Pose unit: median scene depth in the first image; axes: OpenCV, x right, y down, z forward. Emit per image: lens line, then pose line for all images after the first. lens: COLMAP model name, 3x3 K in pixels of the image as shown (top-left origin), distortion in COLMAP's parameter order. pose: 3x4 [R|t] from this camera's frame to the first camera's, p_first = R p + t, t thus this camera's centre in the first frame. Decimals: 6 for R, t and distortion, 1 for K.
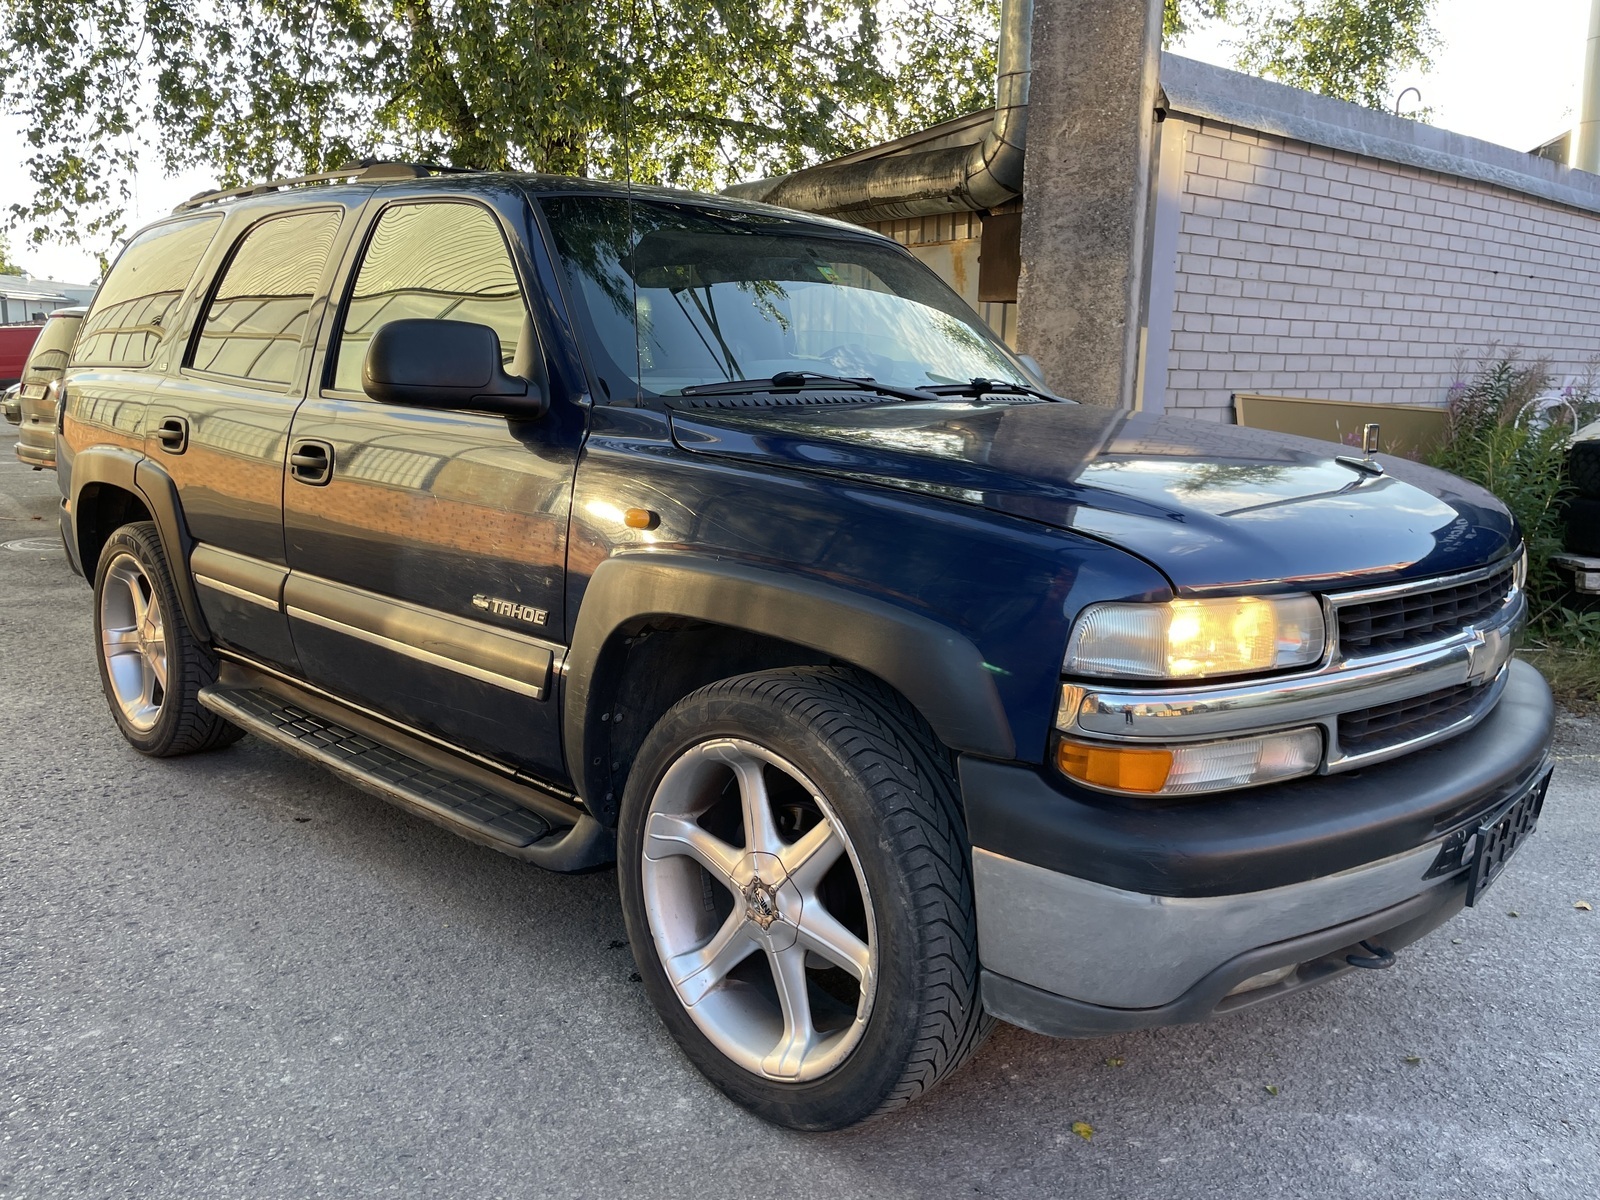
lens RADIAL K [[1214.6, 0, 790.4], [0, 1214.6, 600.1], [0, 0, 1]] dist [0.054395, -0.072842]
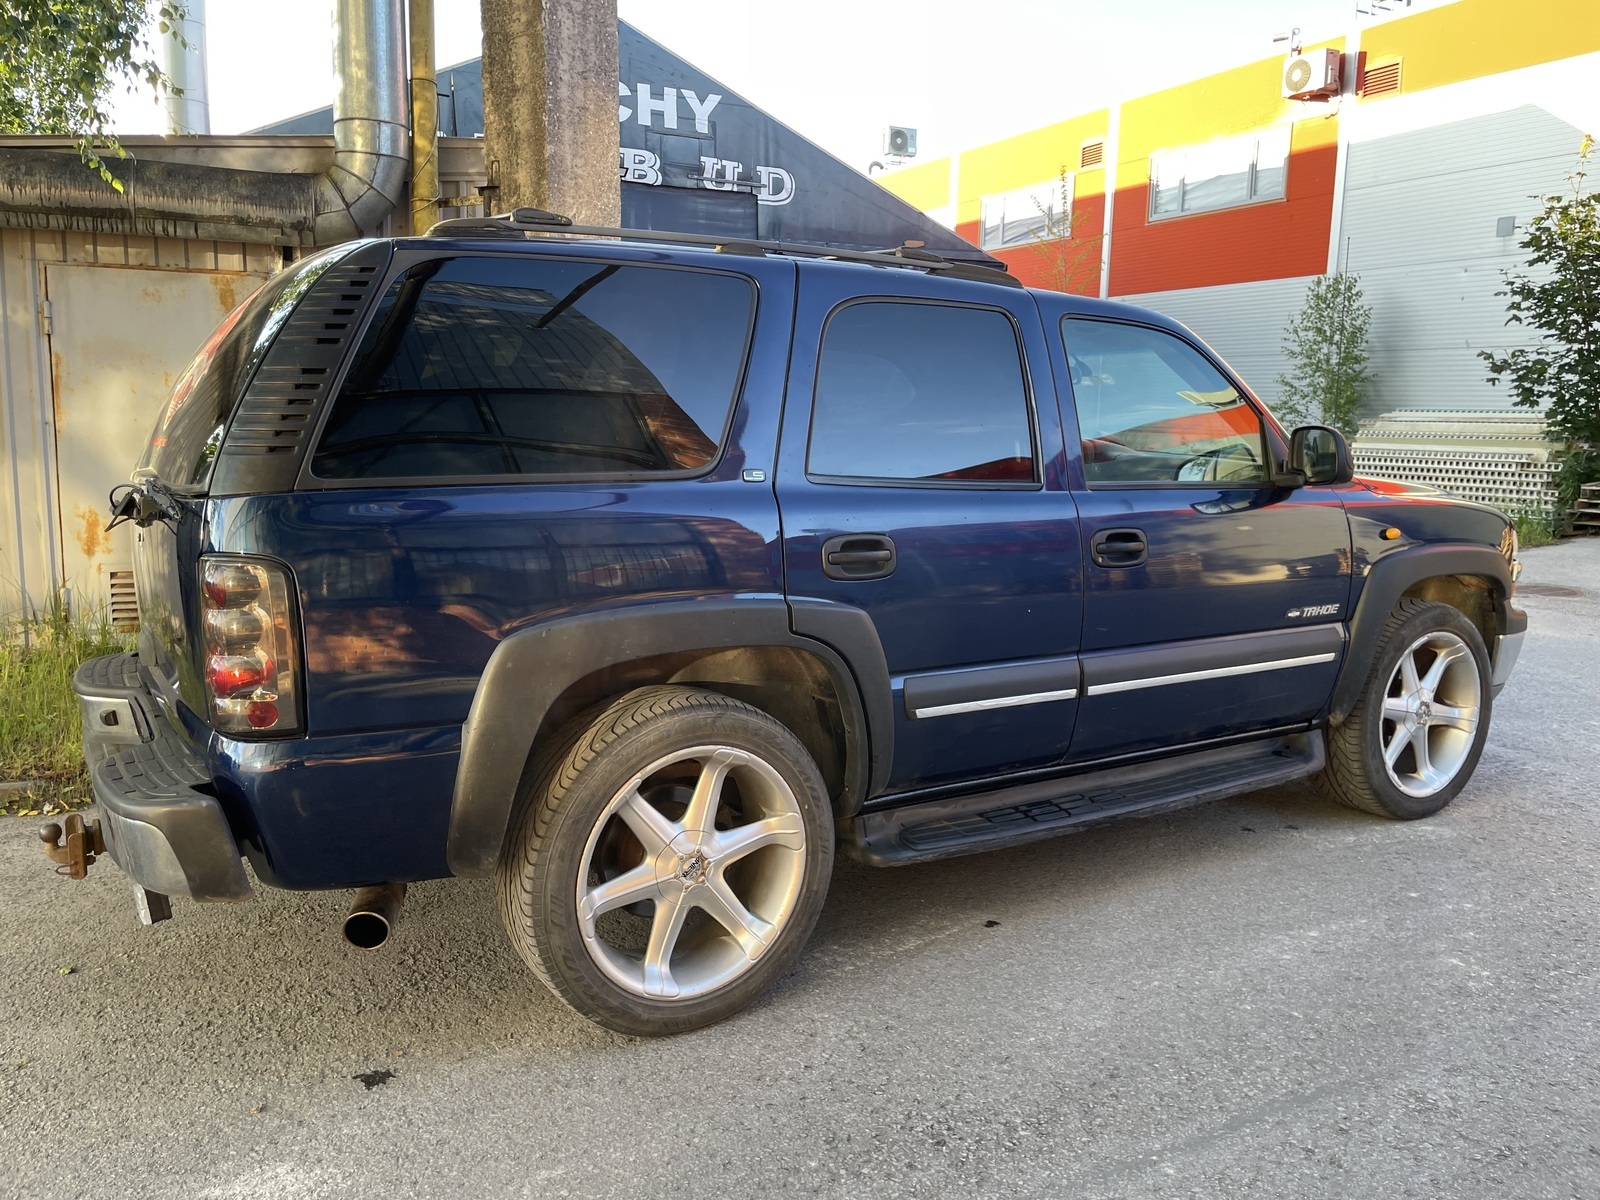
lens RADIAL K [[1214.6, 0, 788.6], [0, 1214.6, 597.5], [0, 0, 1]] dist [0.054395, -0.072842]
pose [[0.250469, -0.160210, 0.954777, -1.453544], [0.168701, 0.978346, 0.119909, -0.238868], [-0.953313, 0.131039, 0.272073, 0.940467]]
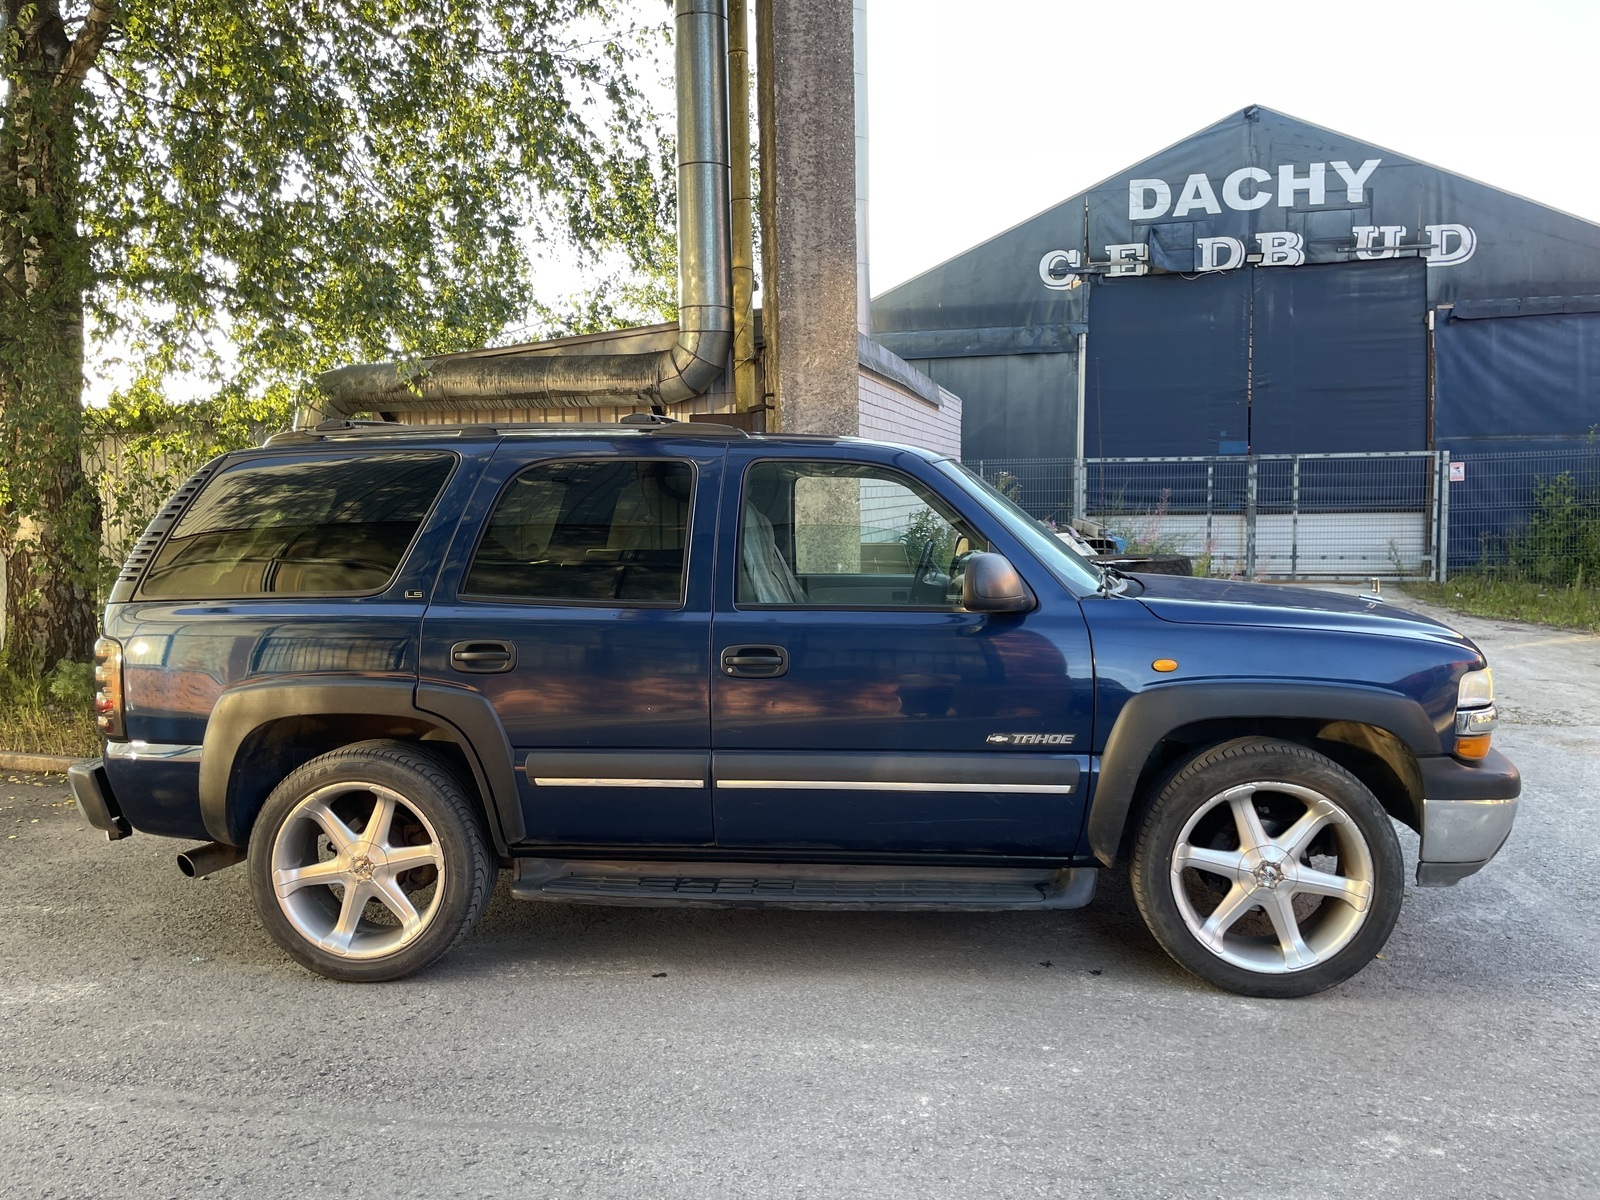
lens RADIAL K [[1214.6, 0, 787.3], [0, 1214.6, 591.4], [0, 0, 1]] dist [0.054395, -0.072842]
pose [[0.792395, -0.079889, 0.604755, -1.062177], [0.145340, 0.987562, -0.059977, -0.098220], [-0.592441, 0.135420, 0.794150, -0.028203]]
